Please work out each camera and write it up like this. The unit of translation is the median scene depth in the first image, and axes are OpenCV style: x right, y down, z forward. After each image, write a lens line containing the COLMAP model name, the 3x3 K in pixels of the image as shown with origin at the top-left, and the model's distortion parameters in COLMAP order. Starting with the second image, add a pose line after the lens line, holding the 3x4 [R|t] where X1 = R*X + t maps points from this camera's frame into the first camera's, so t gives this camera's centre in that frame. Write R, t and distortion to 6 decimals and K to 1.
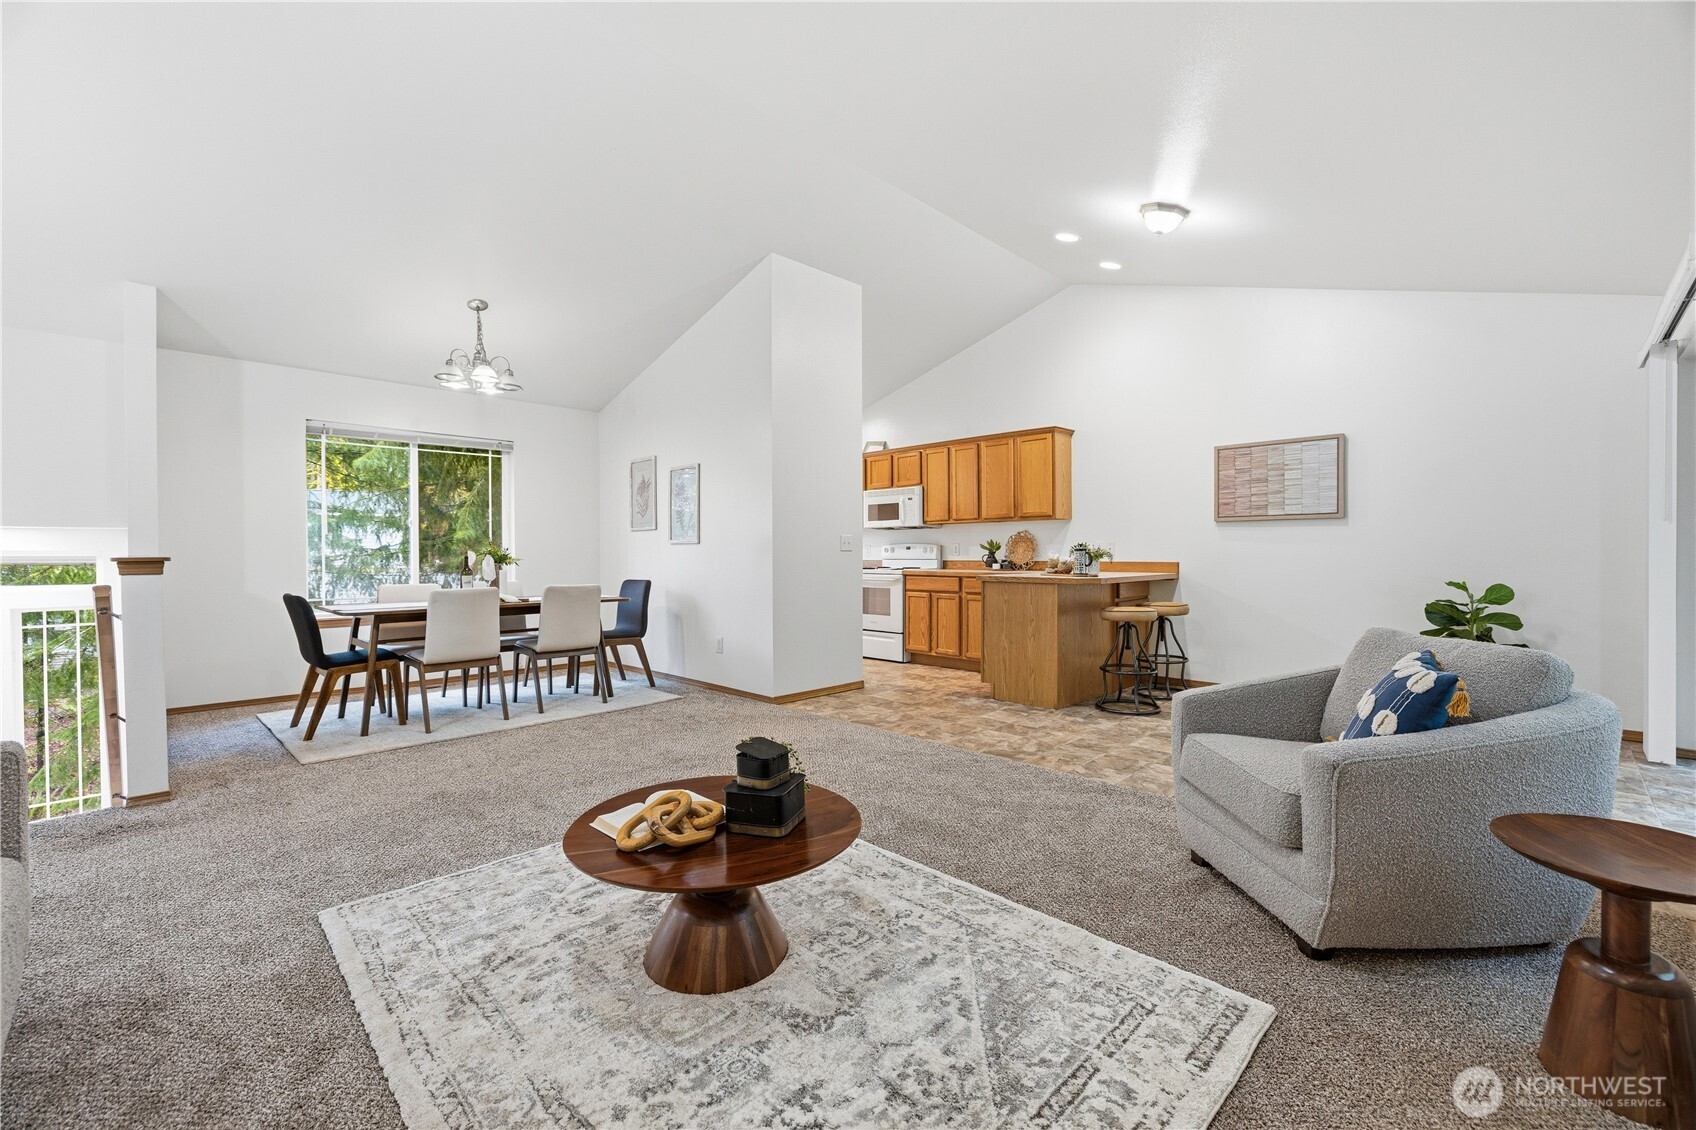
lens RADIAL K [[705.8, 0, 850.2], [0, 705.8, 557.8], [0, 0, 1]] dist [-0.004751, 0.000923]
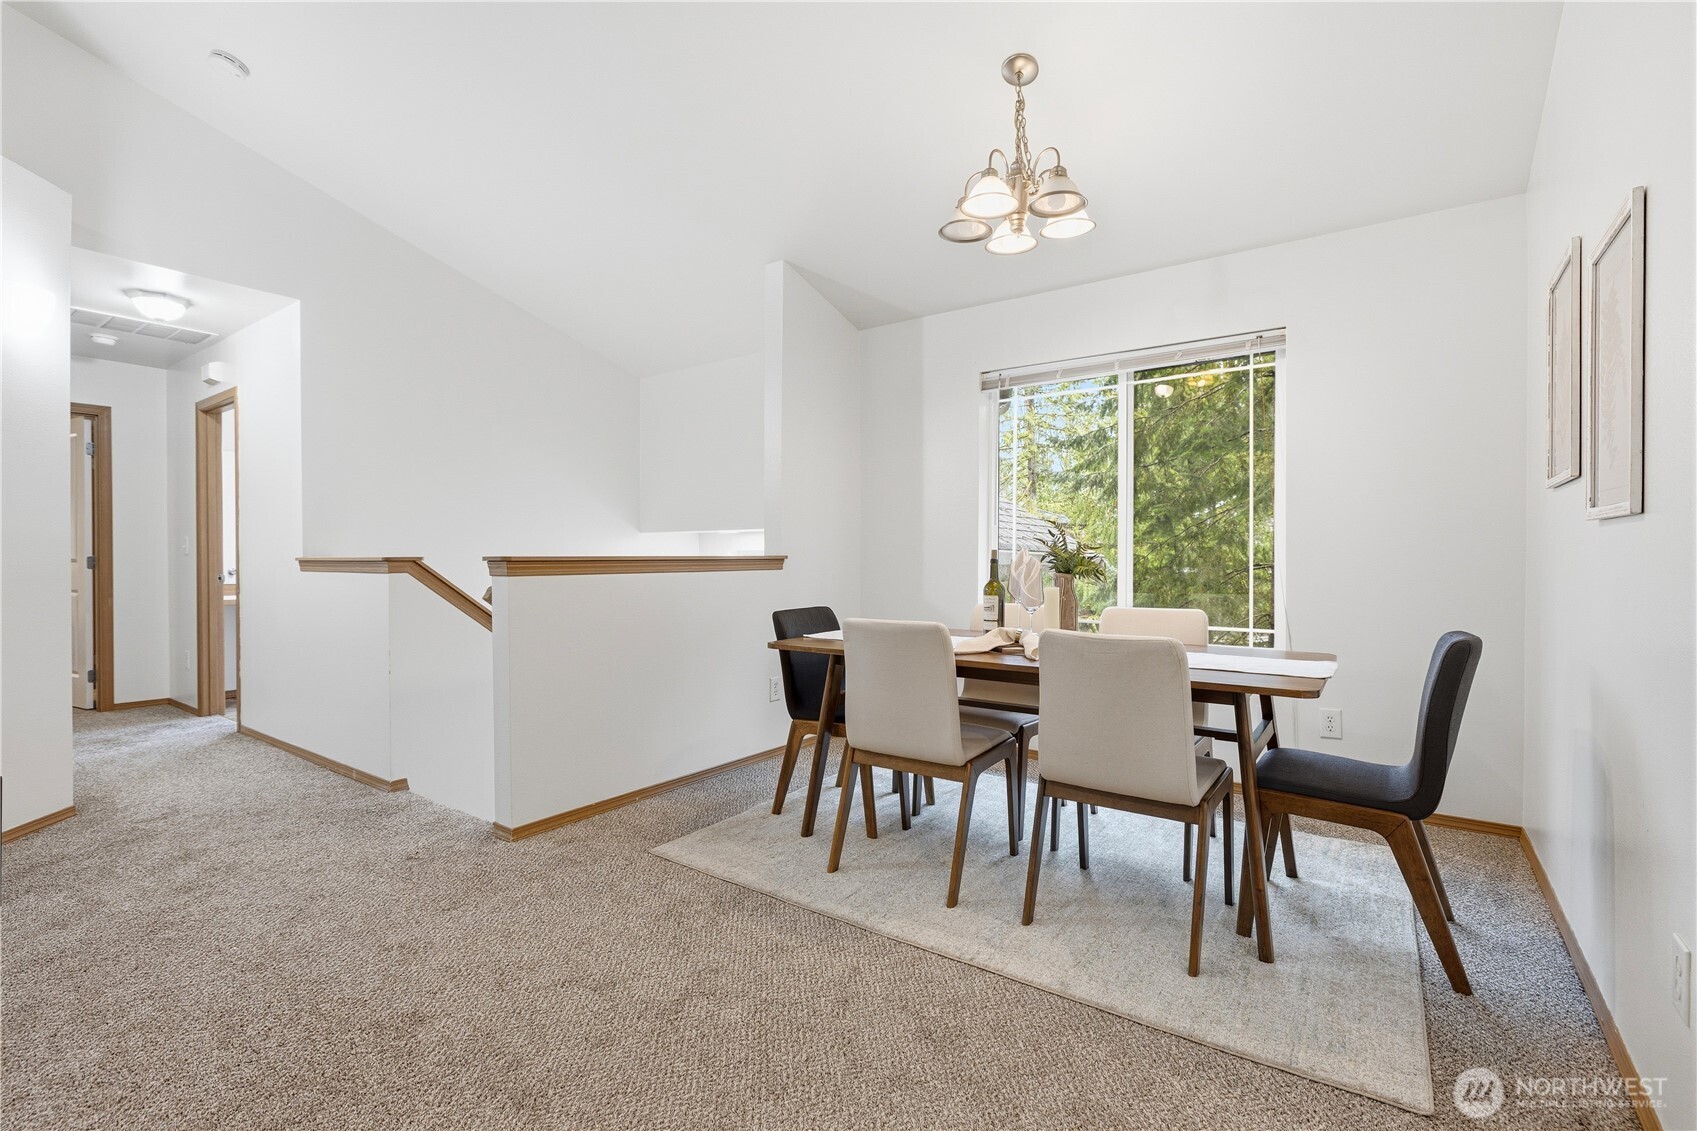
lens RADIAL K [[760.9, 0, 849.7], [0, 760.9, 562.1], [0, 0, 1]] dist [-0.004088, -0.000377]
pose [[0.147693, 0.012273, -0.988957, 0.003801], [-0.008229, 0.999904, 0.011180, -0.004401], [0.988999, 0.006487, 0.147780, 0.723735]]
